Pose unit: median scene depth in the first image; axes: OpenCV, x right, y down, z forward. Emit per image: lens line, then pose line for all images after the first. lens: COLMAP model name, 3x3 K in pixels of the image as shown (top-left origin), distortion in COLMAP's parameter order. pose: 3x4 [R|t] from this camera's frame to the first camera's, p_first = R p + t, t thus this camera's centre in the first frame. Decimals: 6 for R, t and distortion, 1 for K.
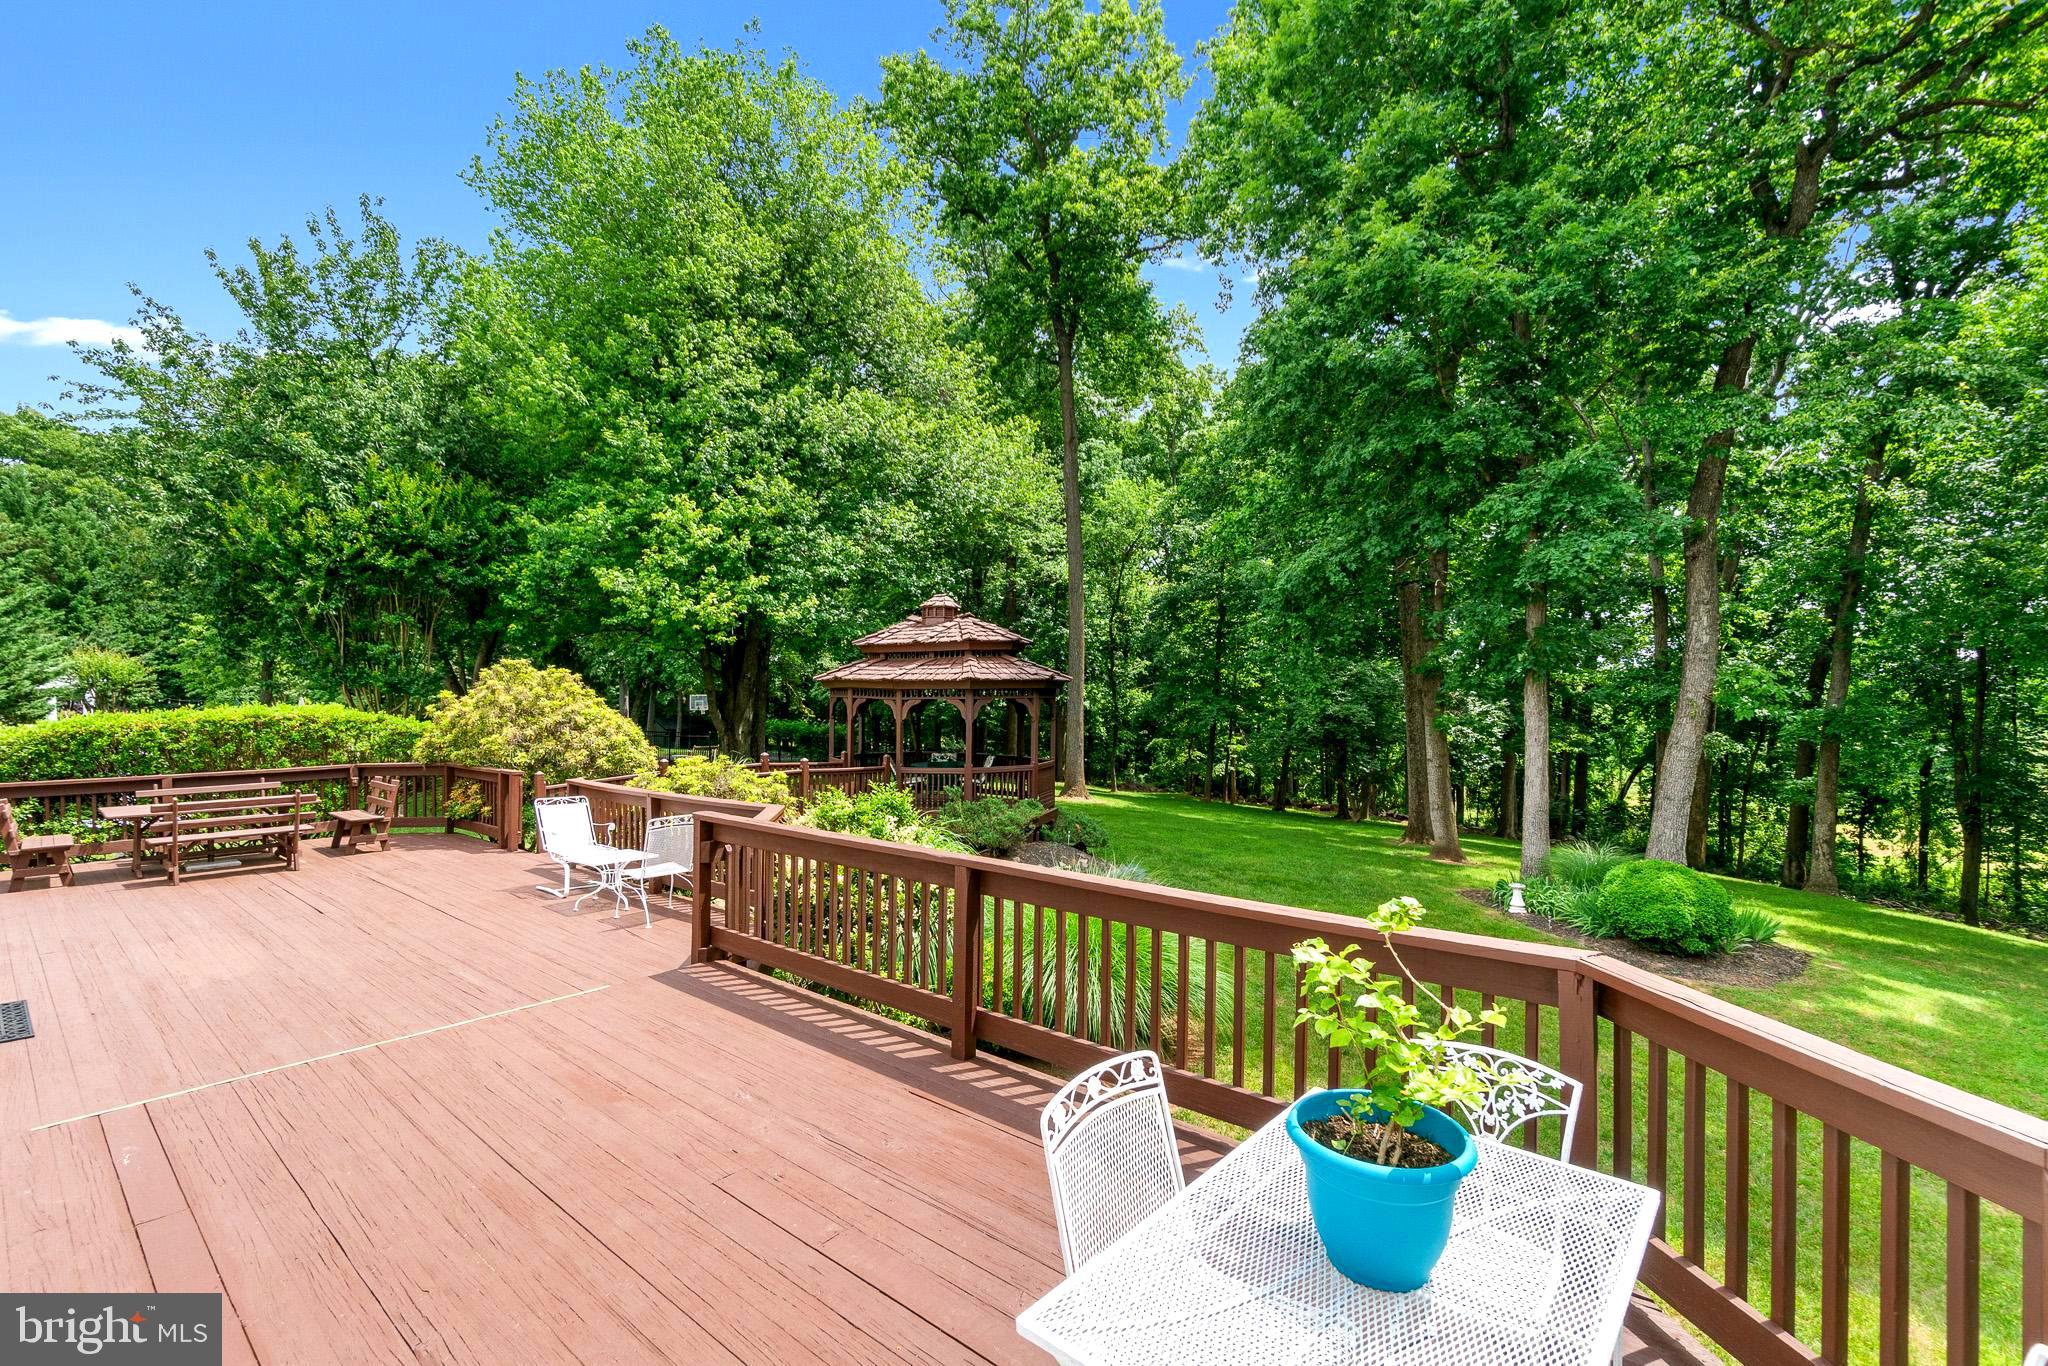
lens RADIAL K [[892.6, 0, 1020.6], [0, 892.6, 689.7], [0, 0, 1]] dist [-0.002948, -0.000764]
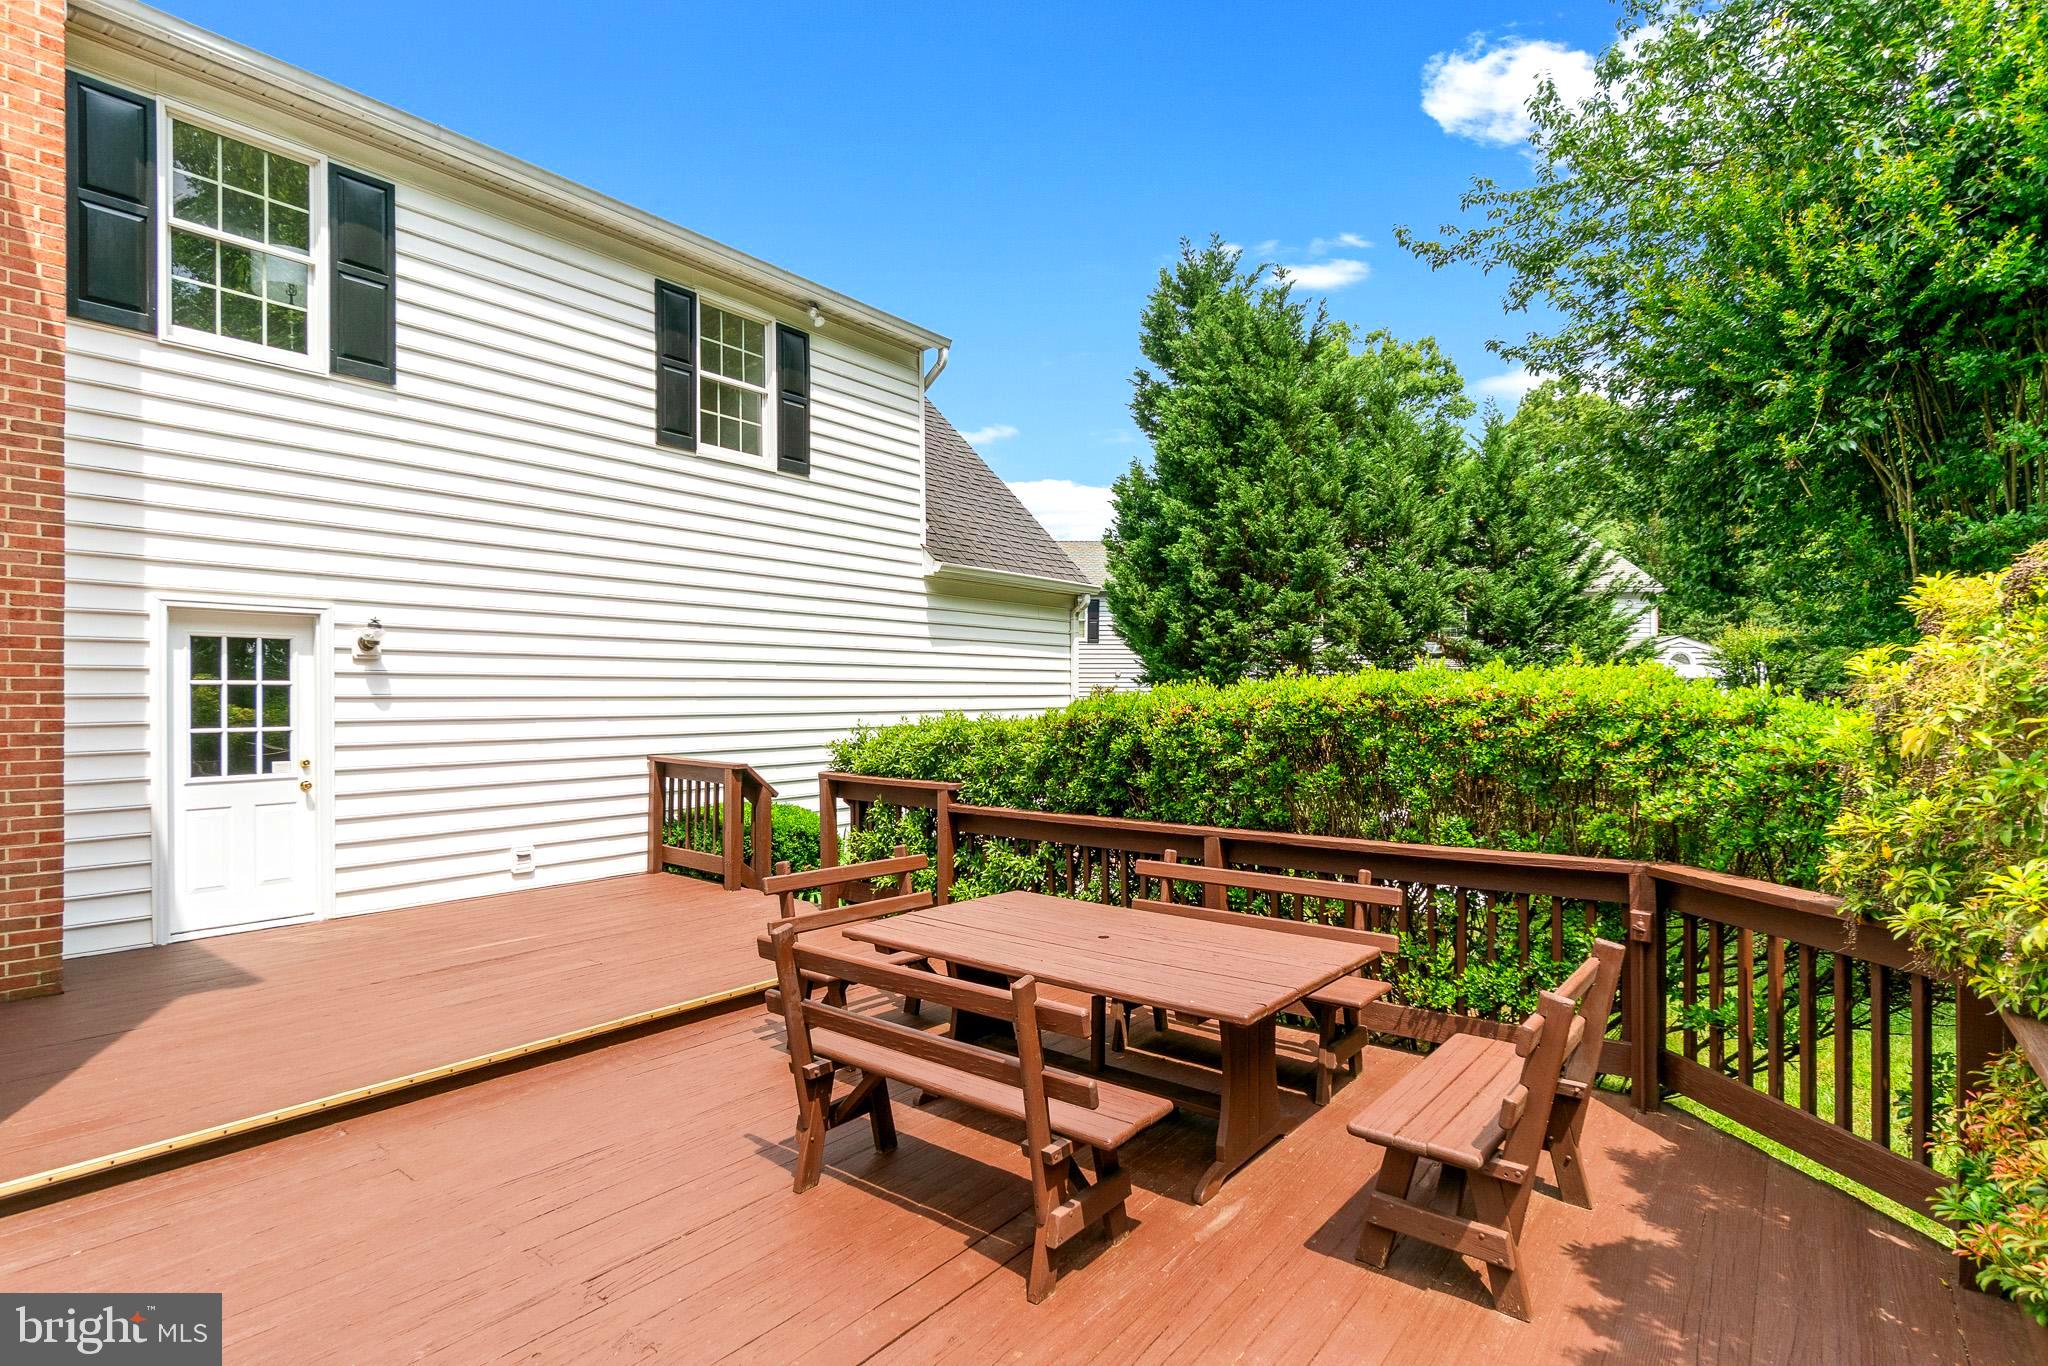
lens RADIAL K [[986.9, 0, 1020.9], [0, 986.9, 695.6], [0, 0, 1]] dist [-0.005609, -0.000460]
pose [[-0.007901, -0.004180, -0.999960, -0.427845], [0.002228, 0.999989, -0.004198, 0.029784], [0.999966, -0.002261, -0.007892, 0.807798]]
